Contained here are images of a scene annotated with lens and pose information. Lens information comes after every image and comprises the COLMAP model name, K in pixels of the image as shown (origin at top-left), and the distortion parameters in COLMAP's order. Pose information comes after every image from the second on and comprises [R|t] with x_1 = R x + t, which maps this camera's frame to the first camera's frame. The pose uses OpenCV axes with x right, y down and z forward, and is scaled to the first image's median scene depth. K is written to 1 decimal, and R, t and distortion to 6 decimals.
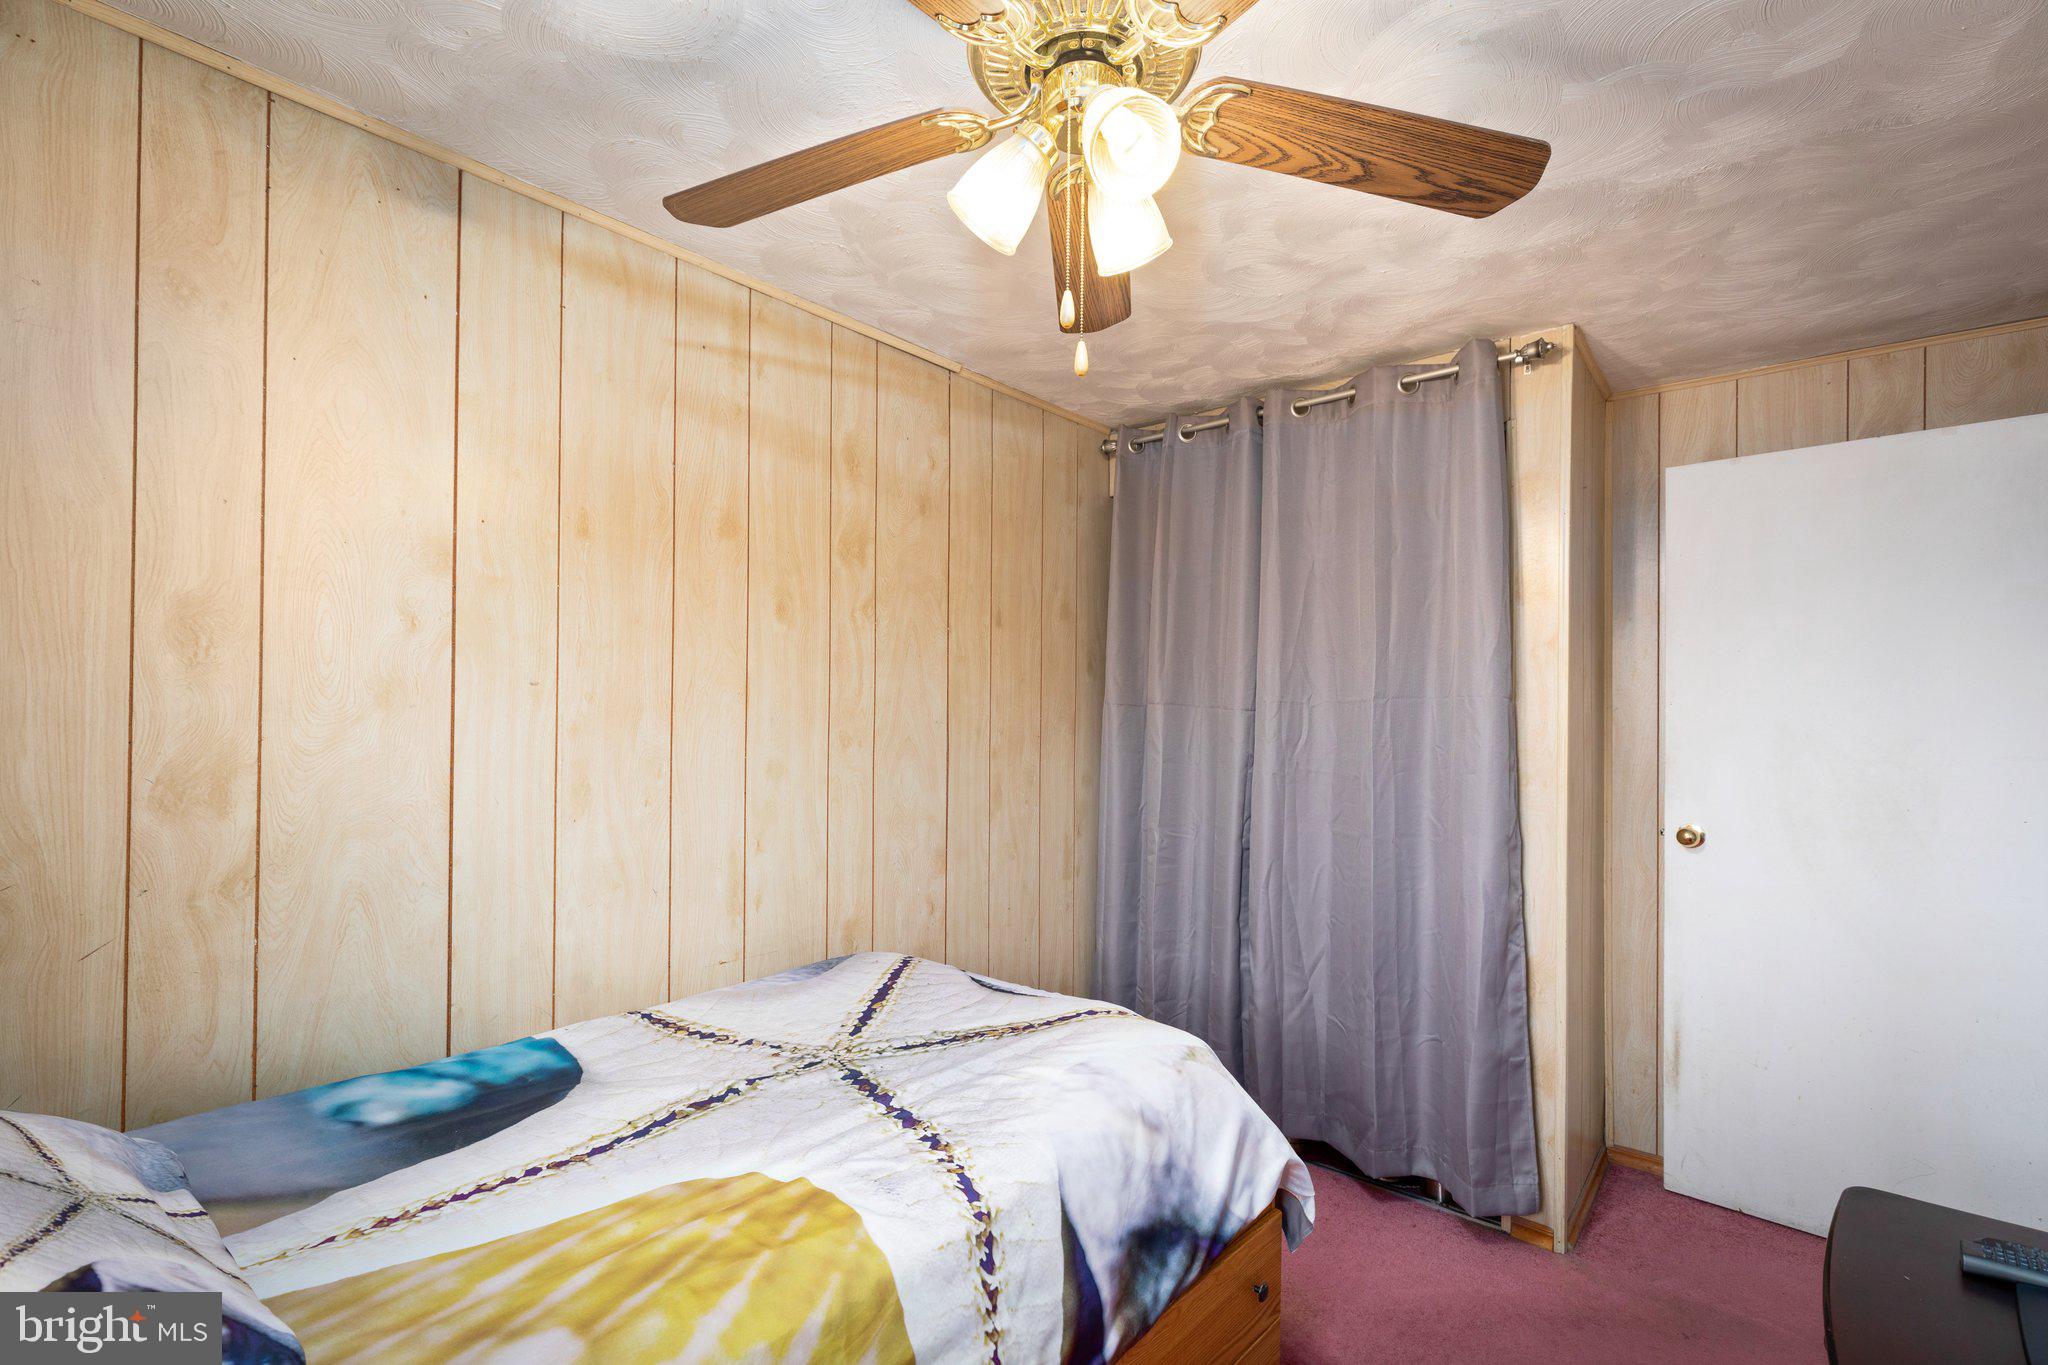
lens RADIAL K [[928.9, 0, 1016.2], [0, 928.9, 703.2], [0, 0, 1]] dist [0.016583, -0.000470]
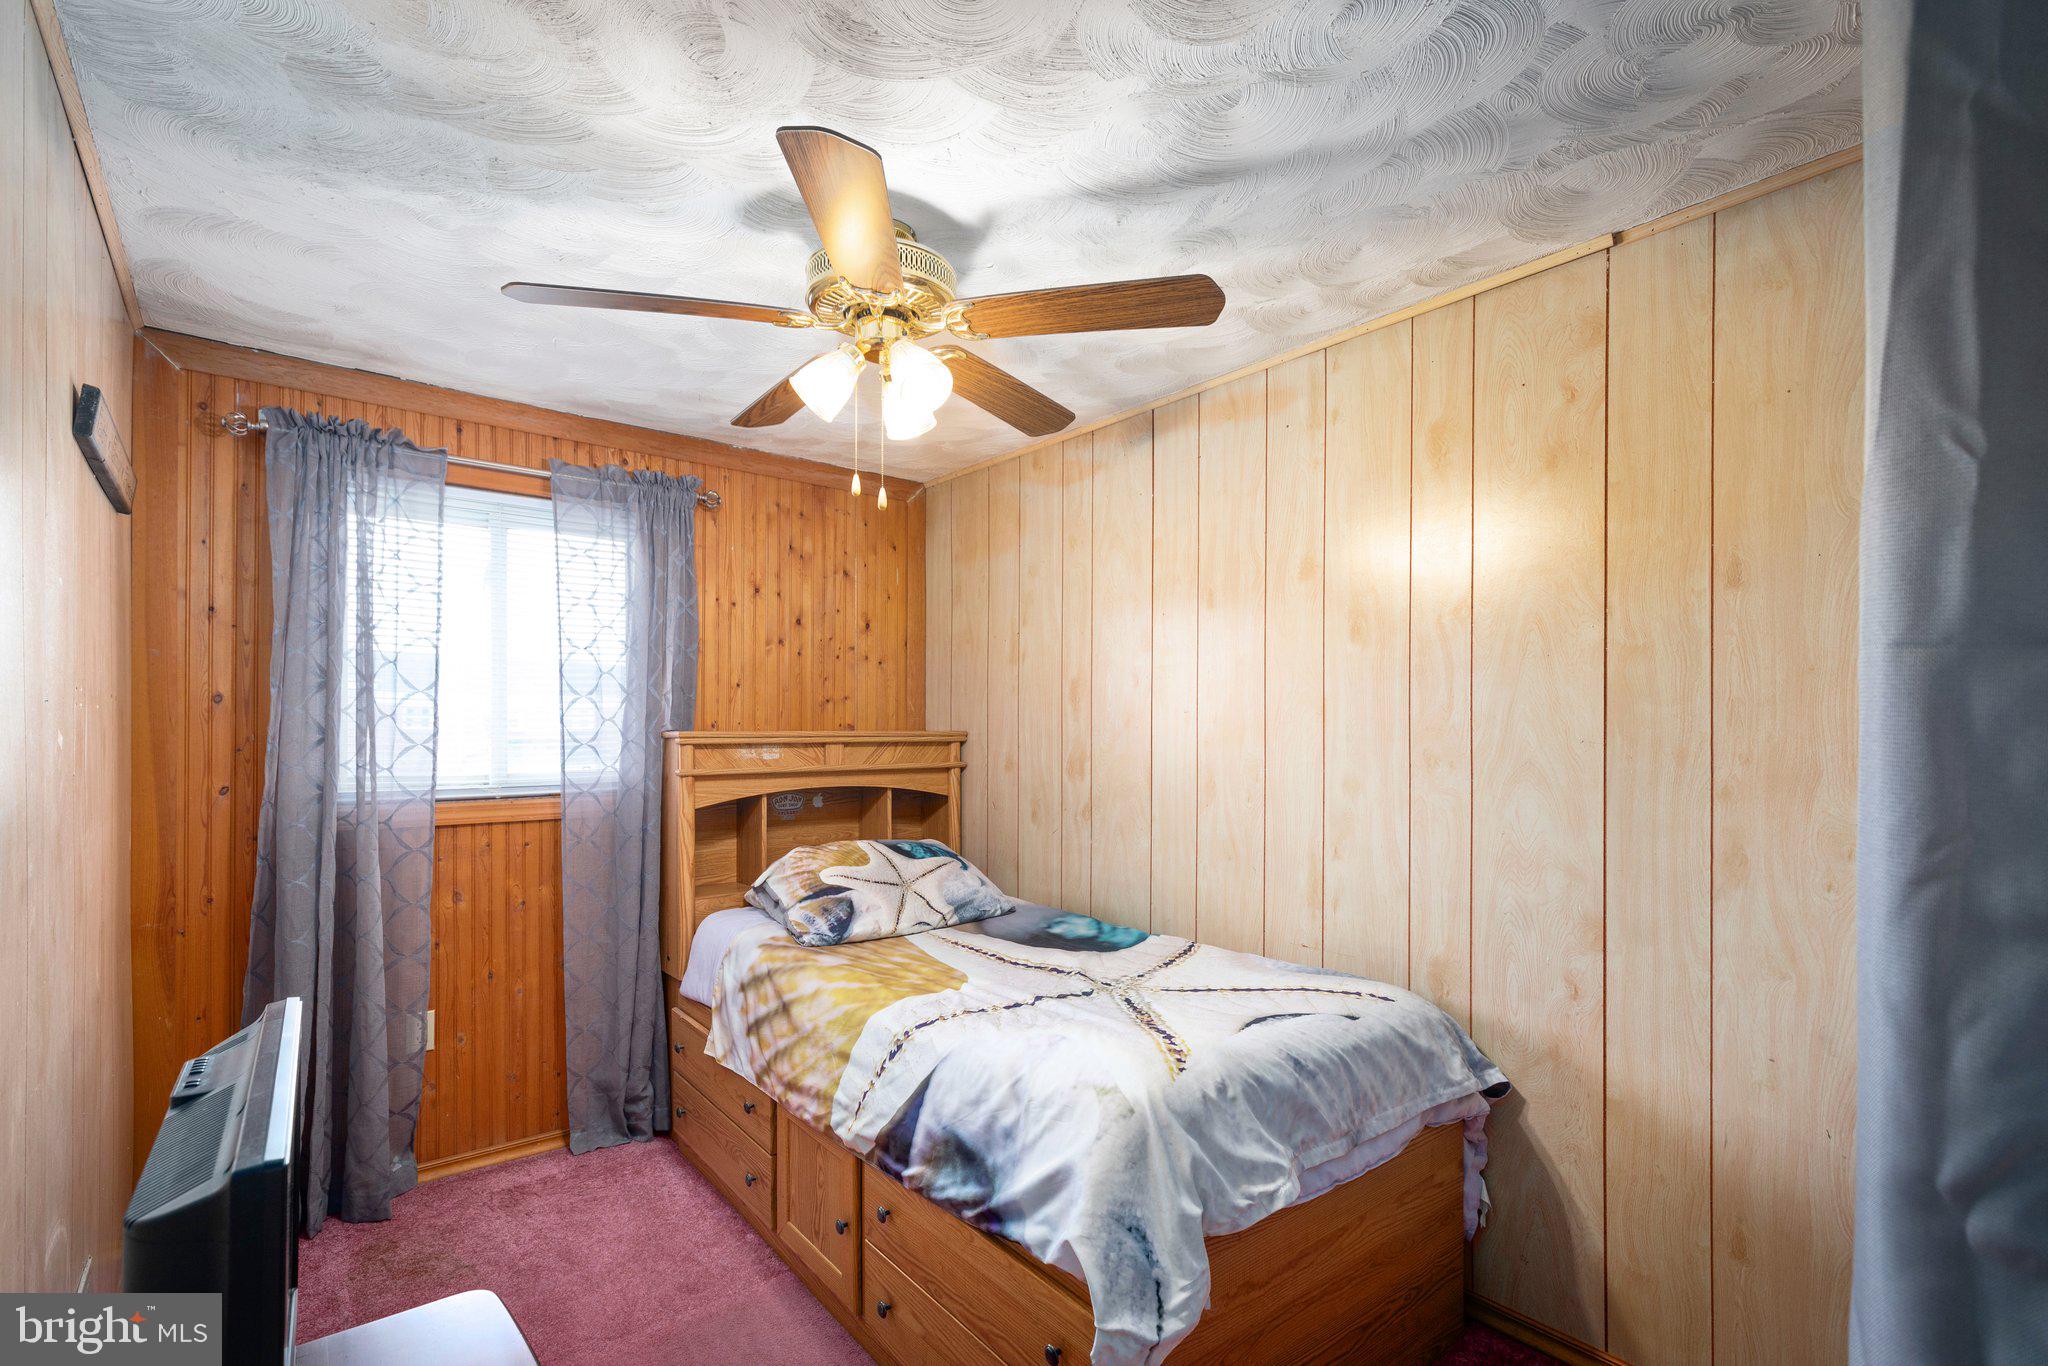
lens RADIAL K [[928.9, 0, 1016.2], [0, 928.9, 703.7], [0, 0, 1]] dist [0.016583, -0.000470]
pose [[-0.175125, -0.034700, -0.983935, 0.979957], [0.009987, 0.999265, -0.037019, 0.018560], [0.984496, -0.016310, -0.174649, 0.930346]]
